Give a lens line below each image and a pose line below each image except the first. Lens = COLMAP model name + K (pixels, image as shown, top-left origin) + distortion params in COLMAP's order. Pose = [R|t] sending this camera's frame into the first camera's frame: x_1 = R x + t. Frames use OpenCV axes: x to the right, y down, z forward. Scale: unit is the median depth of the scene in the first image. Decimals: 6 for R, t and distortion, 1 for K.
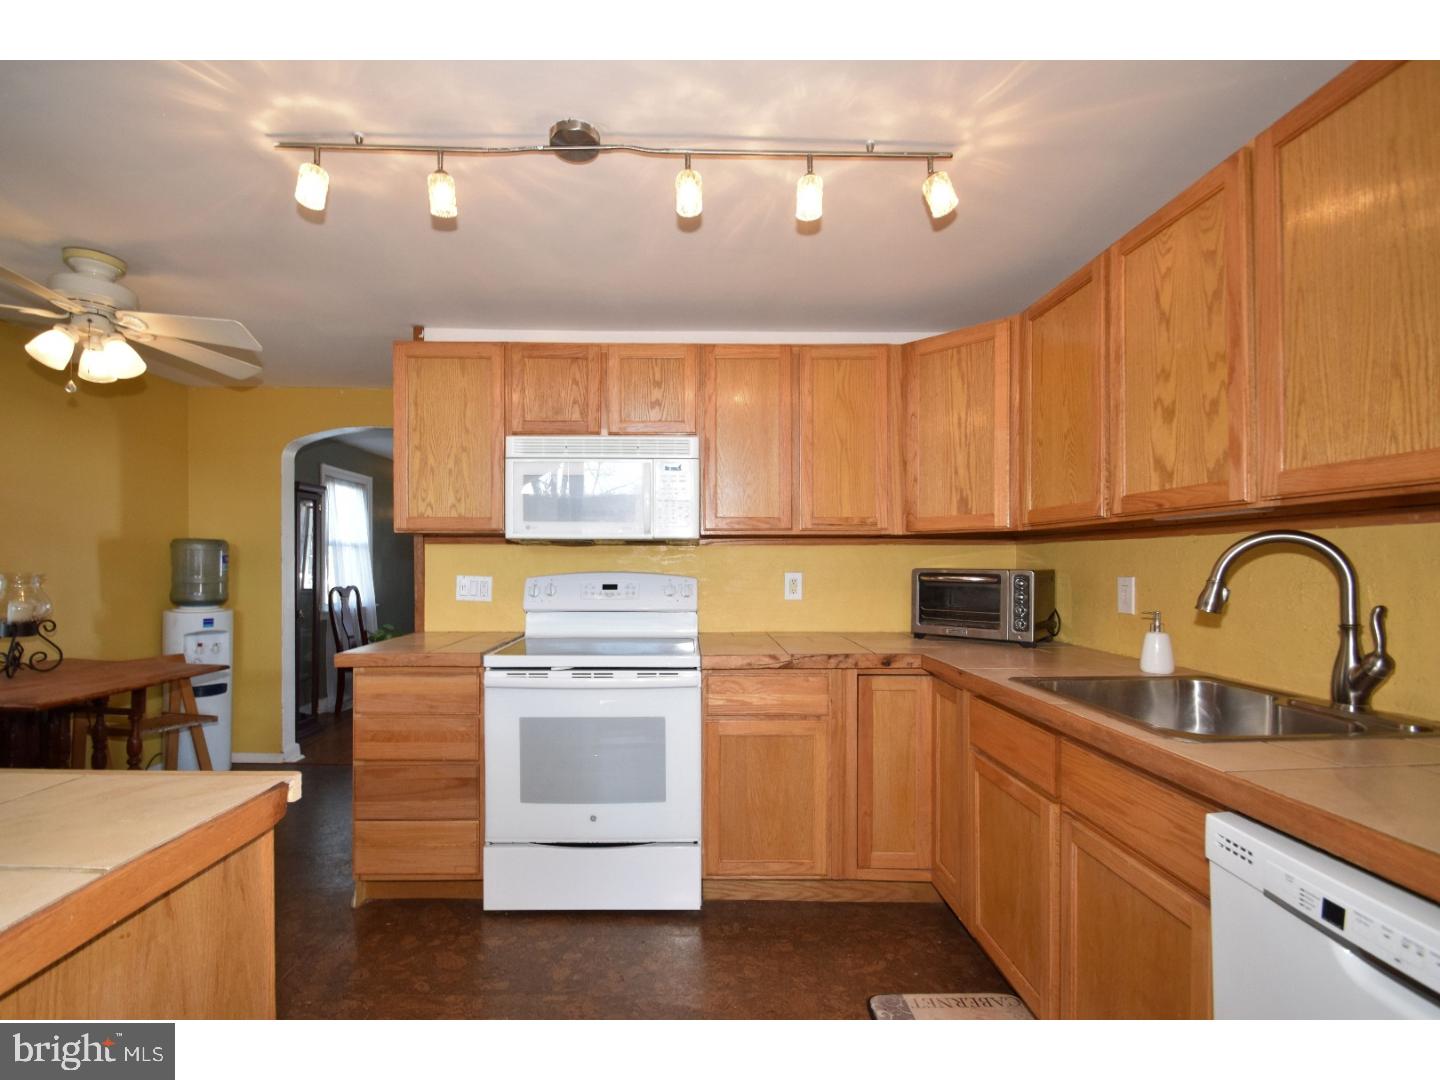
lens RADIAL K [[648.8, 0, 678.2], [0, 648.8, 565.0], [0, 0, 1]] dist [0.012352, -0.016252]
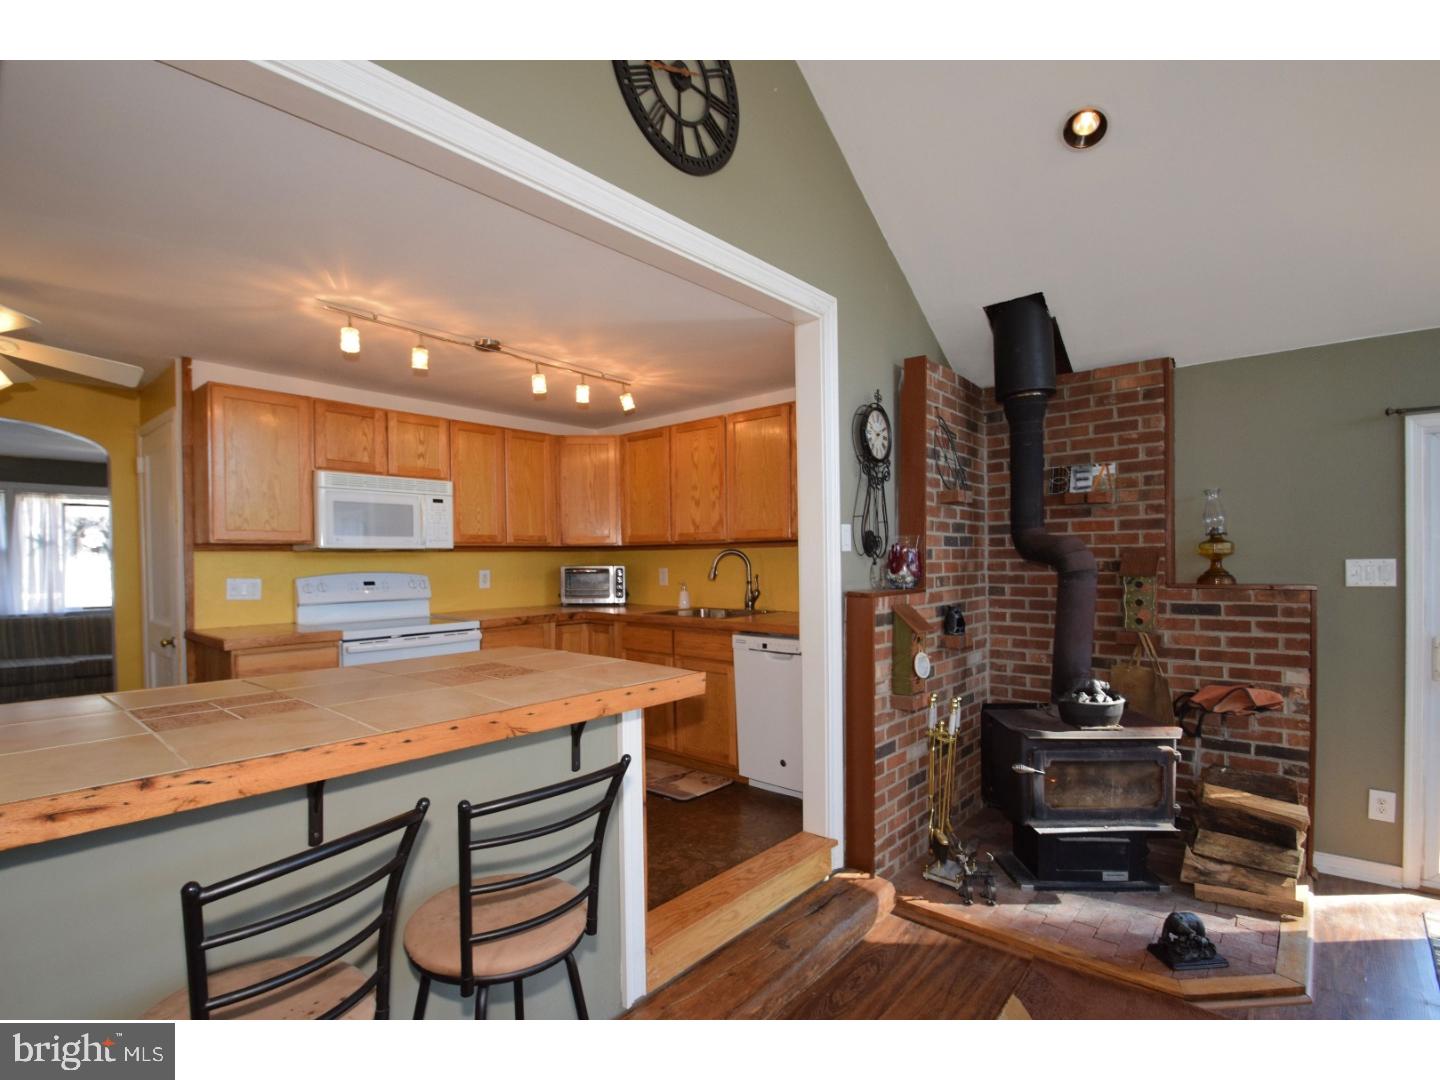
lens RADIAL K [[704.8, 0, 690.9], [0, 704.8, 568.8], [0, 0, 1]] dist [0.000660, -0.012265]
pose [[0.671292, -0.019250, 0.740943, -0.908217], [0.014349, 0.999813, 0.012975, -0.006562], [-0.741054, 0.001922, 0.671442, -0.581414]]
